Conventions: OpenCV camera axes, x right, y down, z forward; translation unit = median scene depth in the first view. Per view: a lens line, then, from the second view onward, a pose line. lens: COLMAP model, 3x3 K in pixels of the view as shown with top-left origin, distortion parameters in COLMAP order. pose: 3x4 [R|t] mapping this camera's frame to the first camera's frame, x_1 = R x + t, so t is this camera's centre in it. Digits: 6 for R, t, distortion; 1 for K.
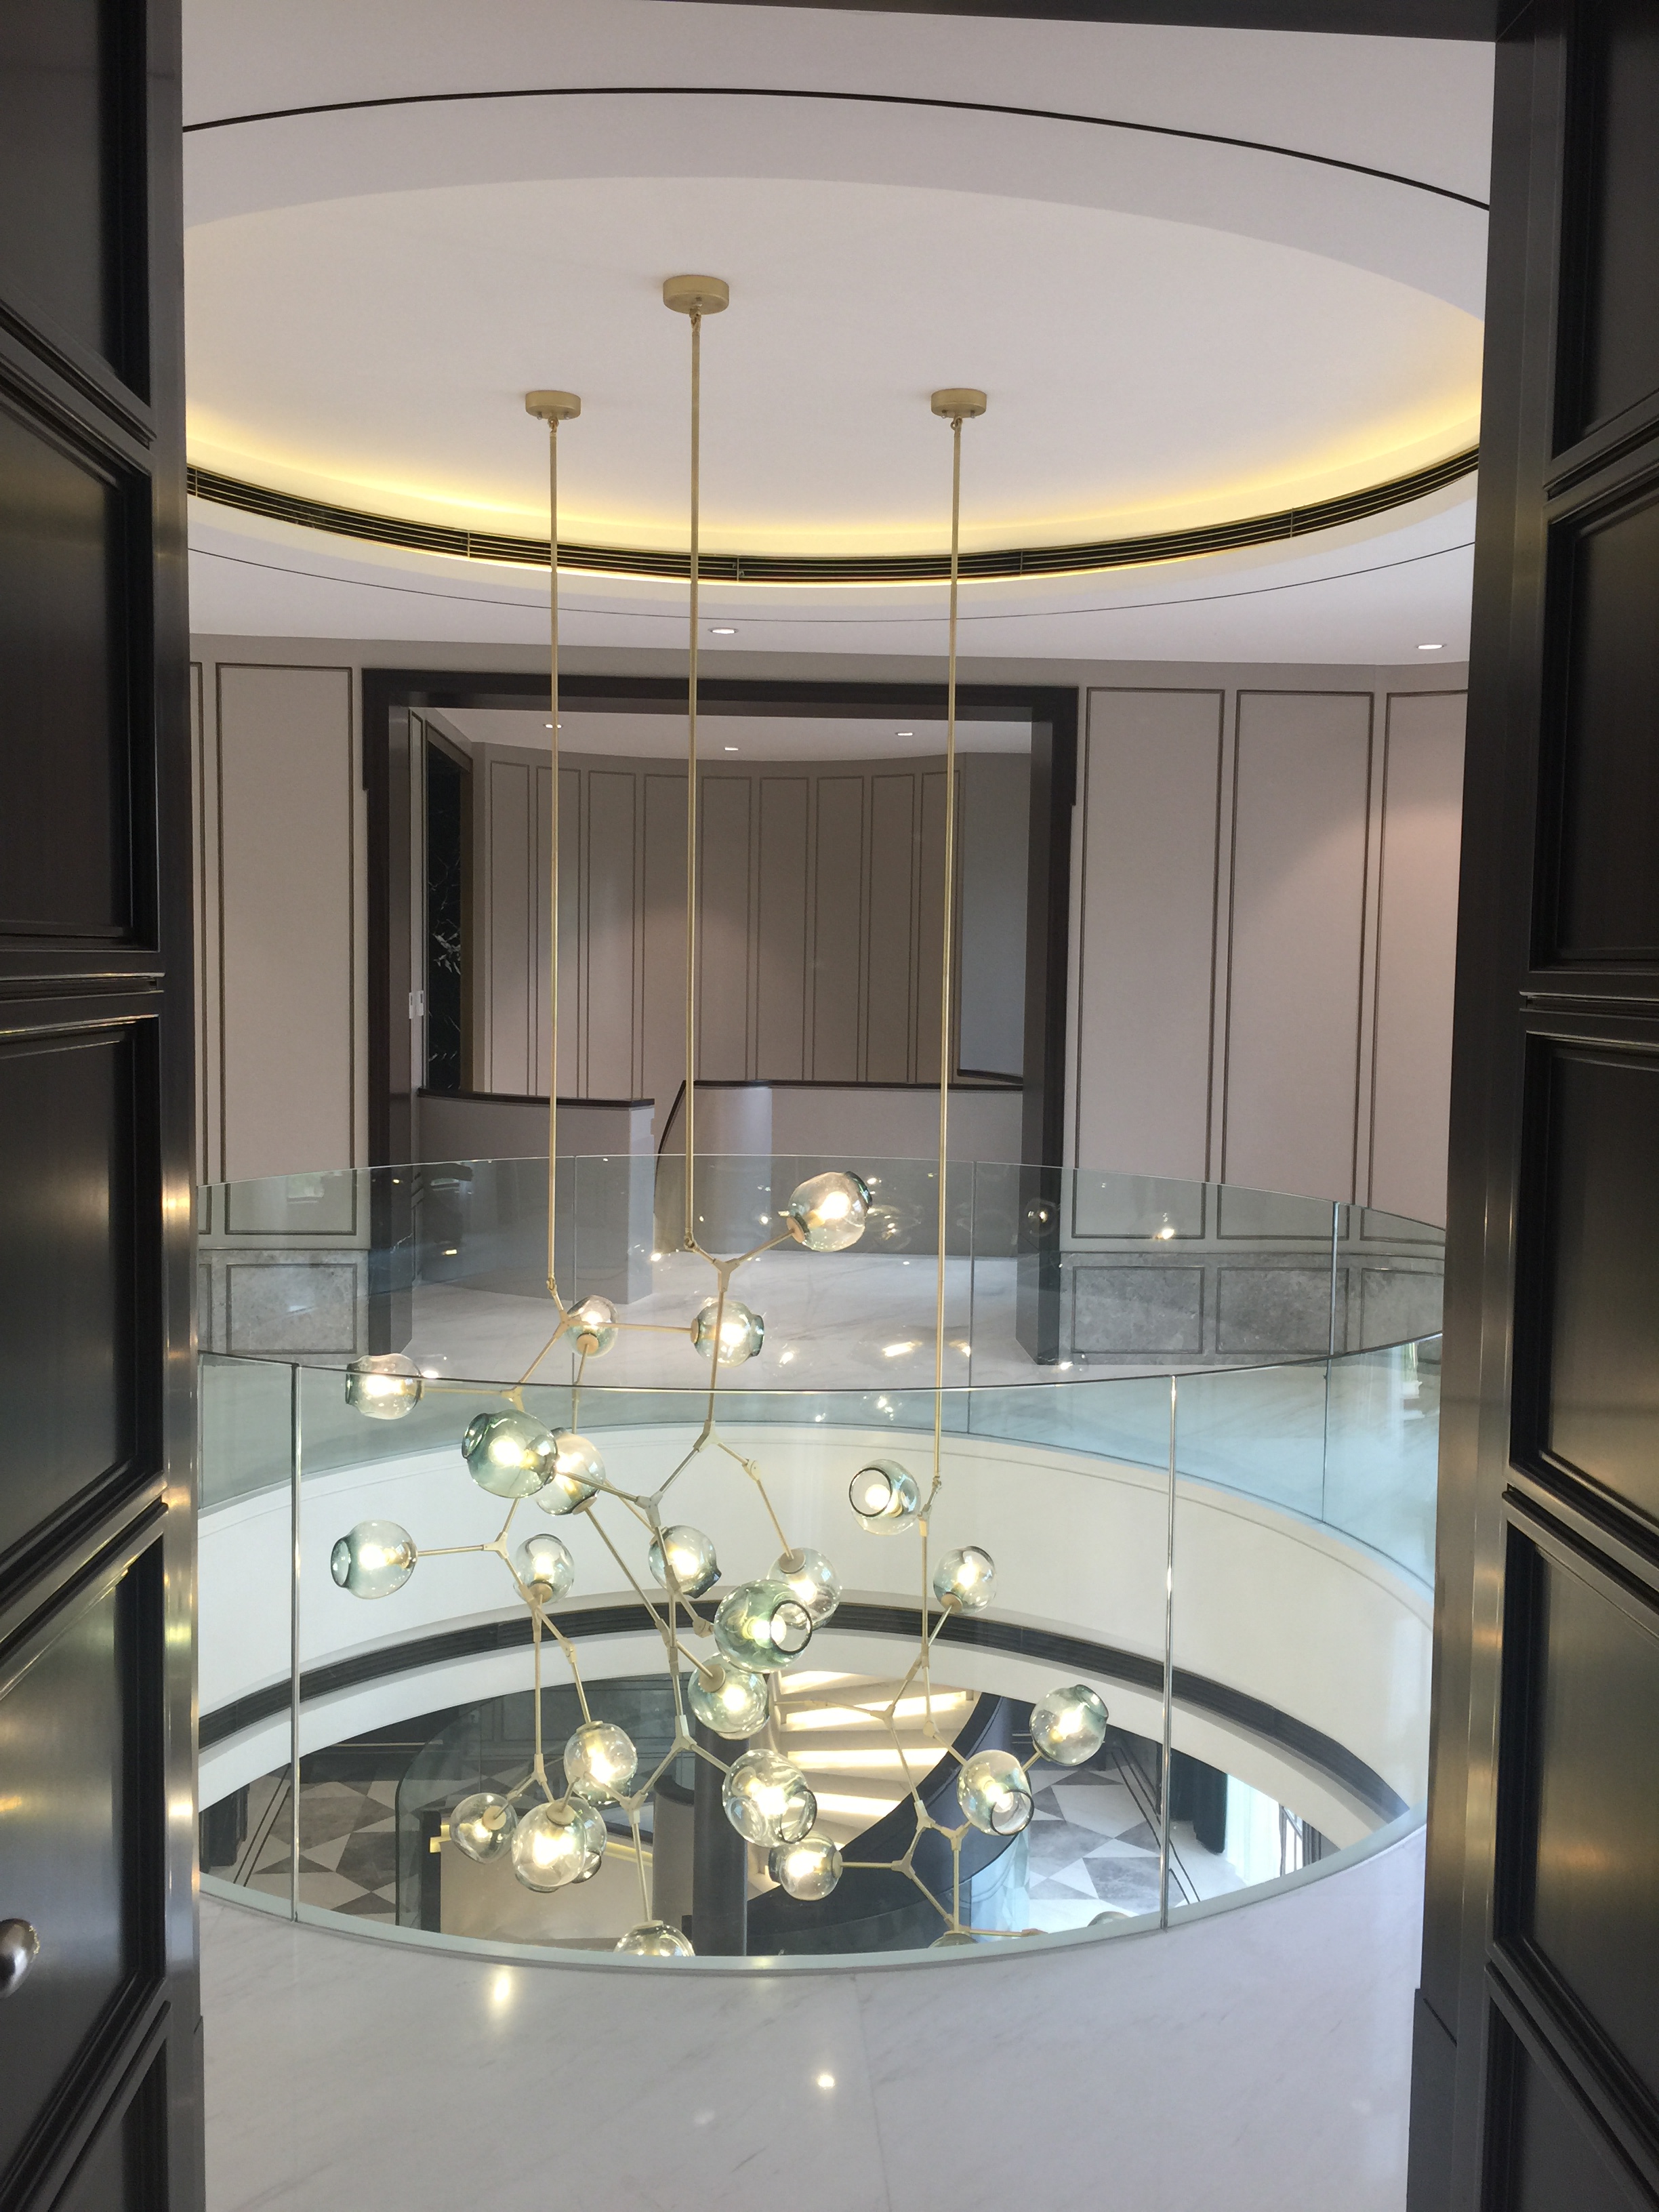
lens RADIAL K [[1925.3, 0, 837.6], [0, 1925.3, 1090.6], [0, 0, 1]] dist [0.080297, -0.121205]
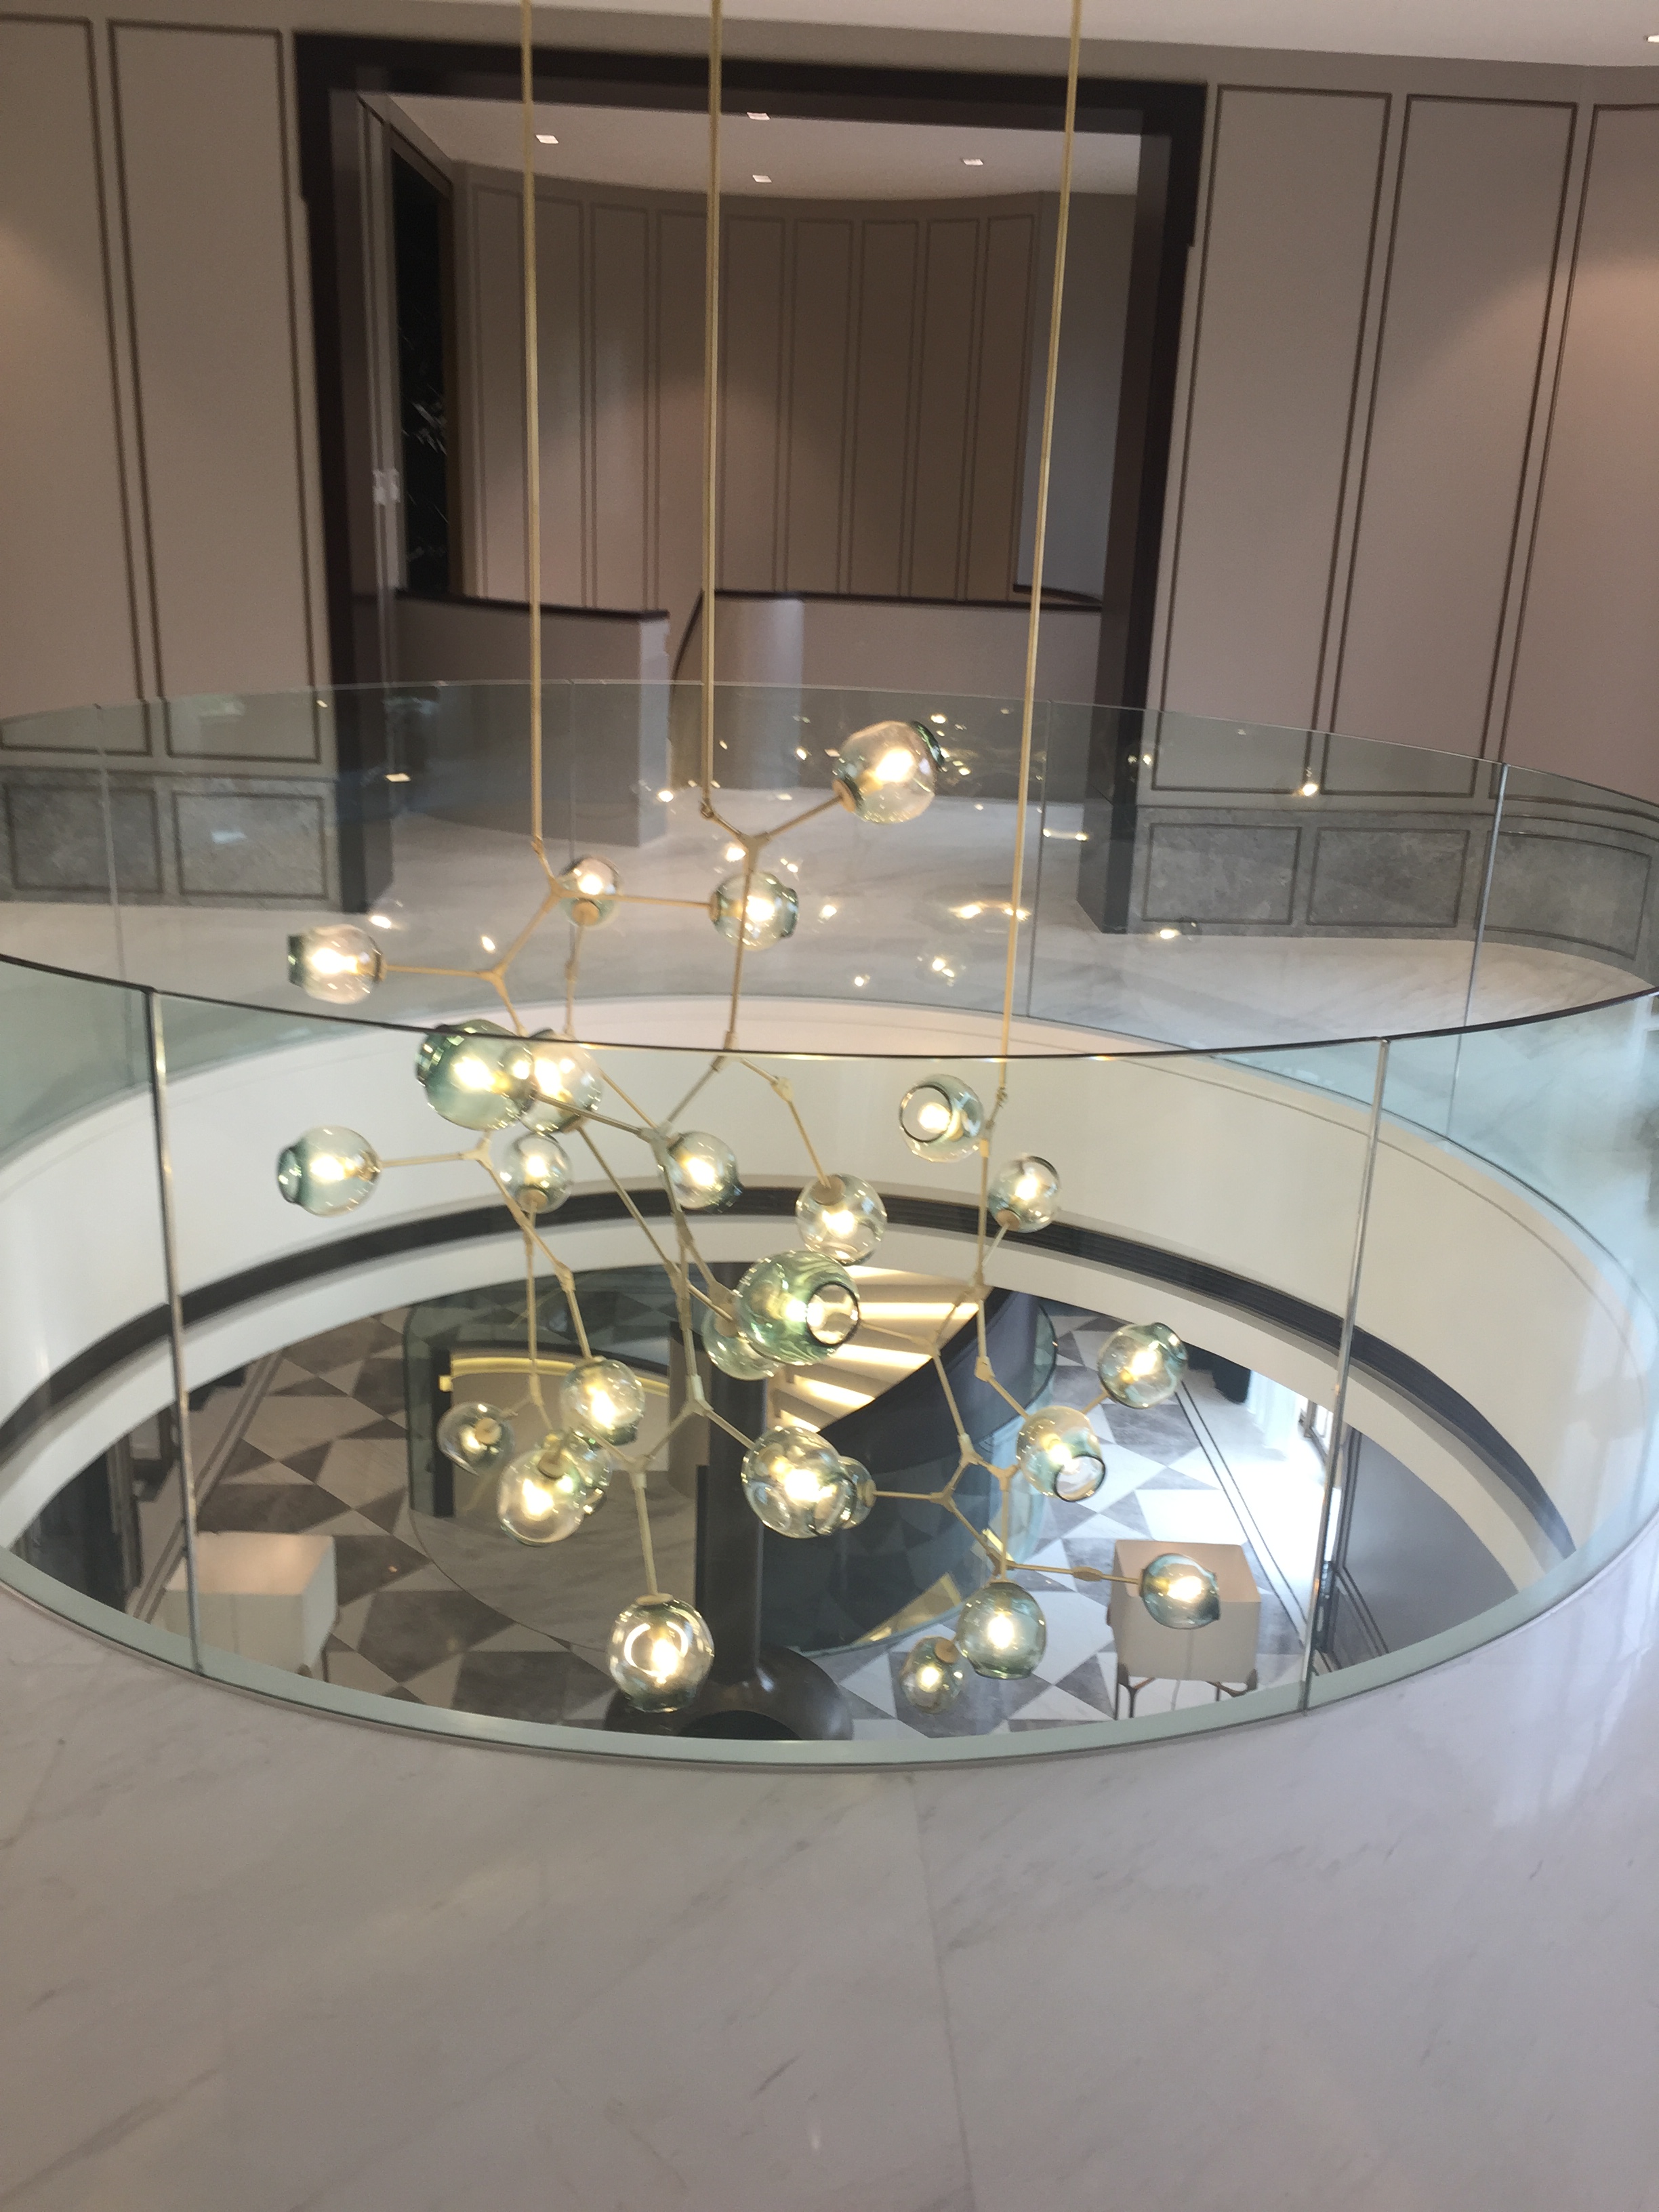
lens RADIAL K [[1925.3, 0, 861.3], [0, 1925.3, 1056.0], [0, 0, 1]] dist [0.080297, -0.121205]
pose [[0.999683, 0.024731, 0.004767, -0.010180], [-0.025166, 0.973234, 0.228432, -0.001862], [0.001010, -0.228480, 0.973548, 0.139541]]
